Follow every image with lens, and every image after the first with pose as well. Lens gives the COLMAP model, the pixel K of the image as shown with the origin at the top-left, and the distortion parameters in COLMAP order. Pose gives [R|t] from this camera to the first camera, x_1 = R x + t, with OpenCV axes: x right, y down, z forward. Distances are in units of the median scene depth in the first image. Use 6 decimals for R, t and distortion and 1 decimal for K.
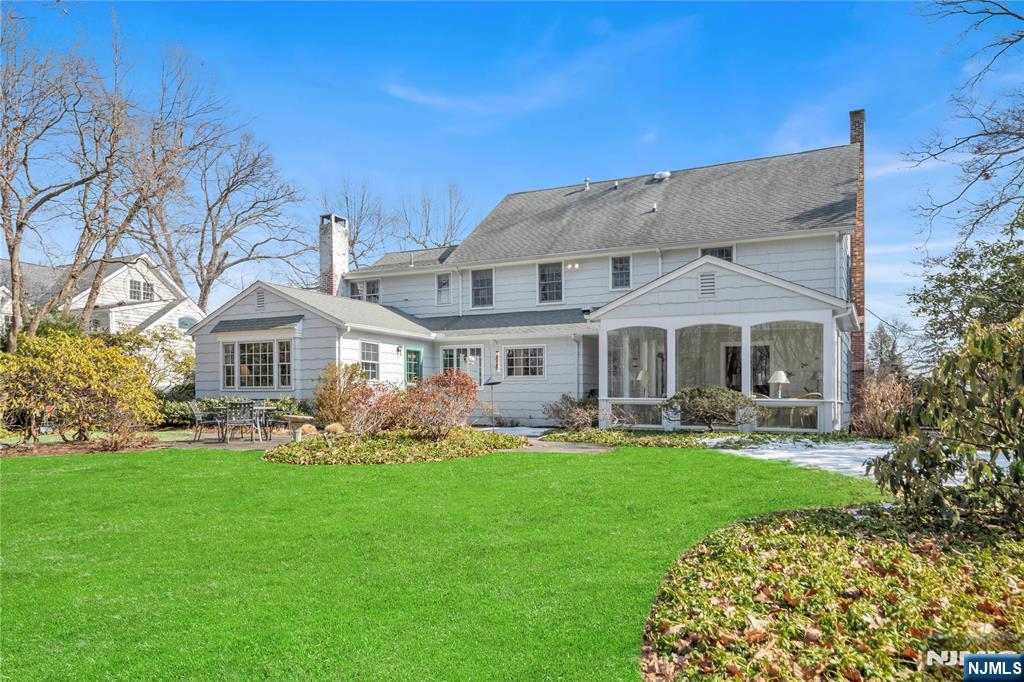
lens RADIAL K [[714.5, 0, 511.2], [0, 714.5, 344.9], [0, 0, 1]] dist [-0.003411, -0.000405]
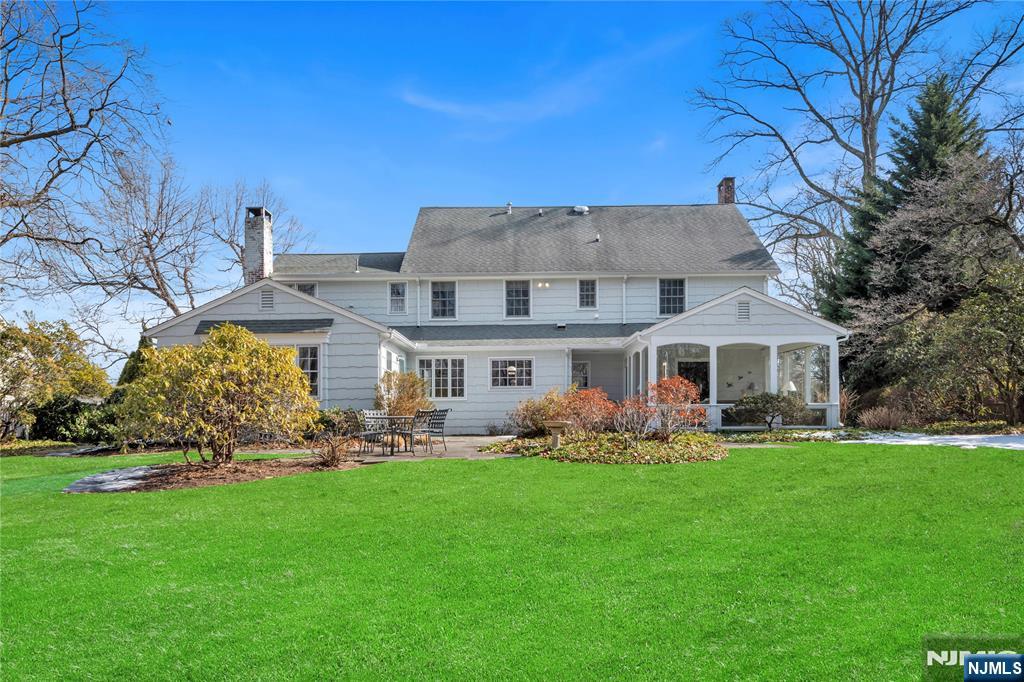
lens RADIAL K [[714.5, 0, 510.3], [0, 714.5, 341.1], [0, 0, 1]] dist [-0.003411, -0.000405]
pose [[0.882006, 0.032690, 0.470103, -0.469098], [-0.018859, 0.999240, -0.034102, 0.012346], [-0.470861, 0.021212, 0.881952, 0.075056]]
